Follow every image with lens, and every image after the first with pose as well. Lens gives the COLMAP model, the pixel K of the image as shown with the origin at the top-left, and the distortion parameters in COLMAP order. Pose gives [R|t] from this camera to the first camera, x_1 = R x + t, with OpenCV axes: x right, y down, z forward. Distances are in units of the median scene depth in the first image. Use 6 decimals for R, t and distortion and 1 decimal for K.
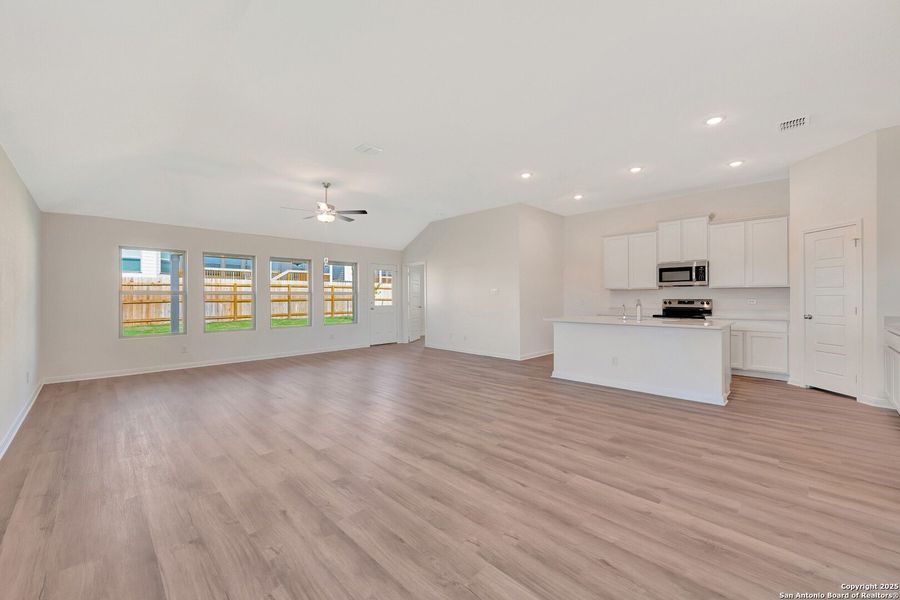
lens RADIAL K [[355.2, 0, 454.0], [0, 355.2, 295.5], [0, 0, 1]] dist [-0.000037, 0.000195]
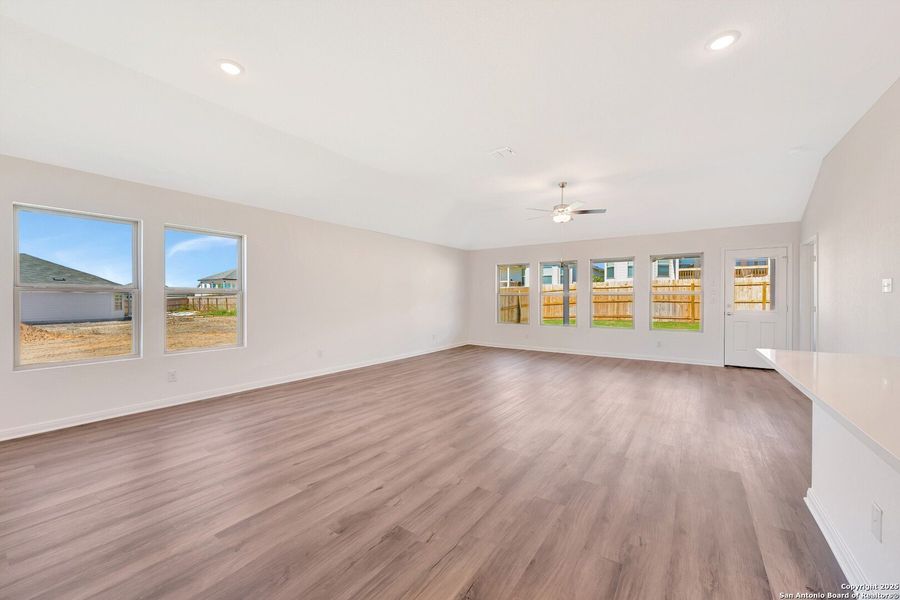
lens RADIAL K [[355.2, 0, 457.7], [0, 355.2, 299.2], [0, 0, 1]] dist [-0.000037, 0.000195]
pose [[0.186742, 0.006307, -0.982389, 0.565544], [0.002323, 0.999974, 0.006861, 0.001381], [0.982406, -0.003563, 0.186722, 0.523768]]
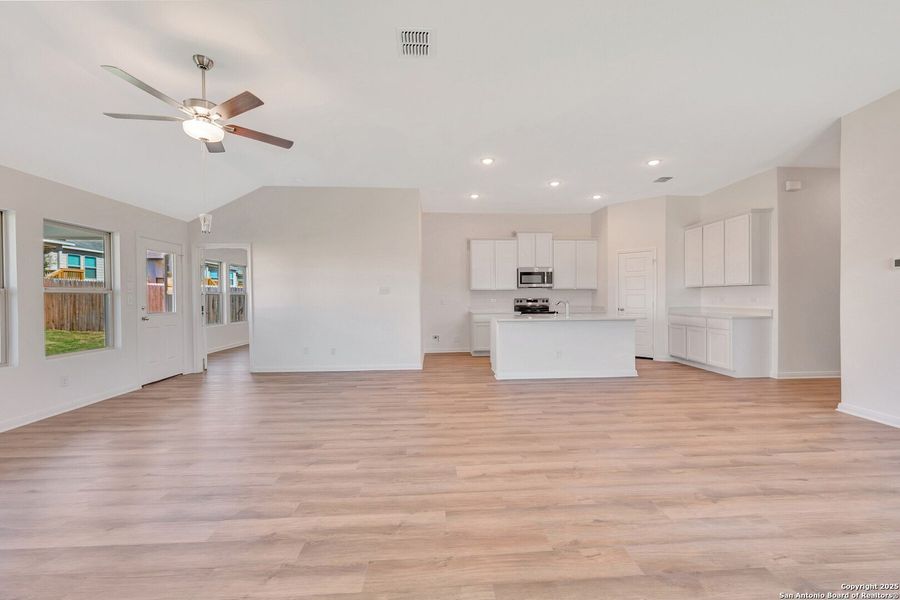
lens RADIAL K [[355.2, 0, 451.5], [0, 355.2, 297.6], [0, 0, 1]] dist [-0.000037, 0.000195]
pose [[0.674163, -0.001167, 0.738582, -0.489786], [0.001684, 0.999999, 0.000042, 0.007865], [-0.738581, 0.001215, 0.674164, 0.427257]]
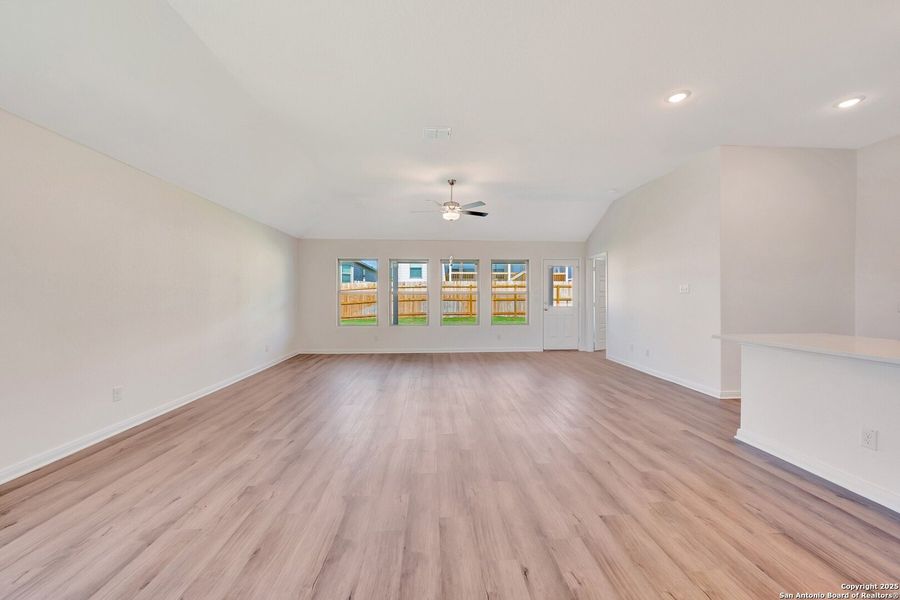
lens RADIAL K [[355.2, 0, 456.1], [0, 355.2, 299.8], [0, 0, 1]] dist [-0.000037, 0.000195]
pose [[0.750856, 0.007788, -0.660420, 0.298486], [0.000556, 0.999923, 0.012424, 0.001092], [0.660466, -0.009696, 0.750793, 0.269470]]
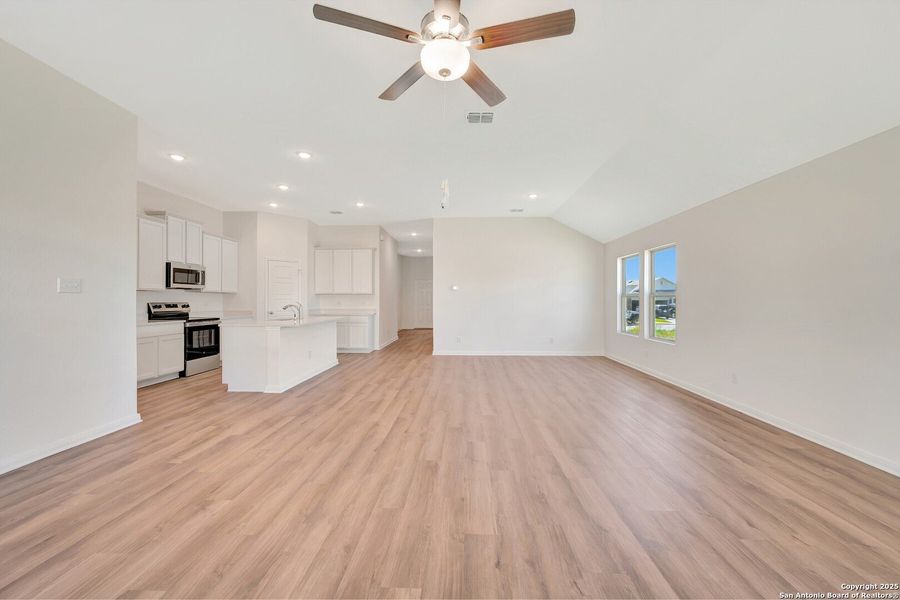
lens RADIAL K [[355.2, 0, 452.9], [0, 355.2, 300.0], [0, 0, 1]] dist [-0.000037, 0.000195]
pose [[-0.675346, 0.002825, 0.737496, -0.610811], [-0.000968, 0.999988, -0.004717, 0.007715], [-0.737500, -0.003900, -0.675336, 1.217193]]
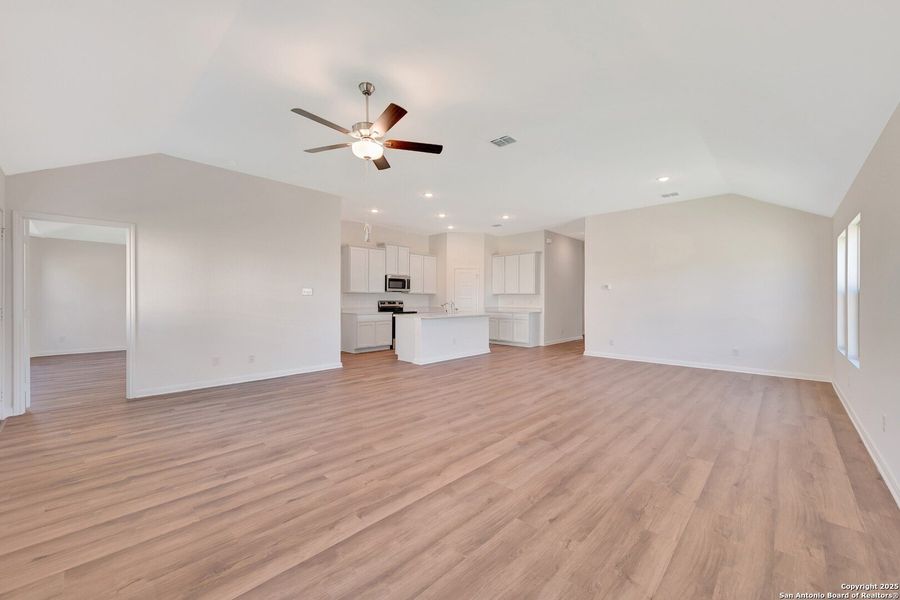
lens RADIAL K [[355.2, 0, 452.3], [0, 355.2, 296.9], [0, 0, 1]] dist [-0.000037, 0.000195]
pose [[-0.021938, 0.009923, 0.999710, -0.899343], [-0.007063, 0.999924, -0.010080, 0.008302], [-0.999734, -0.007282, -0.021866, 0.880172]]
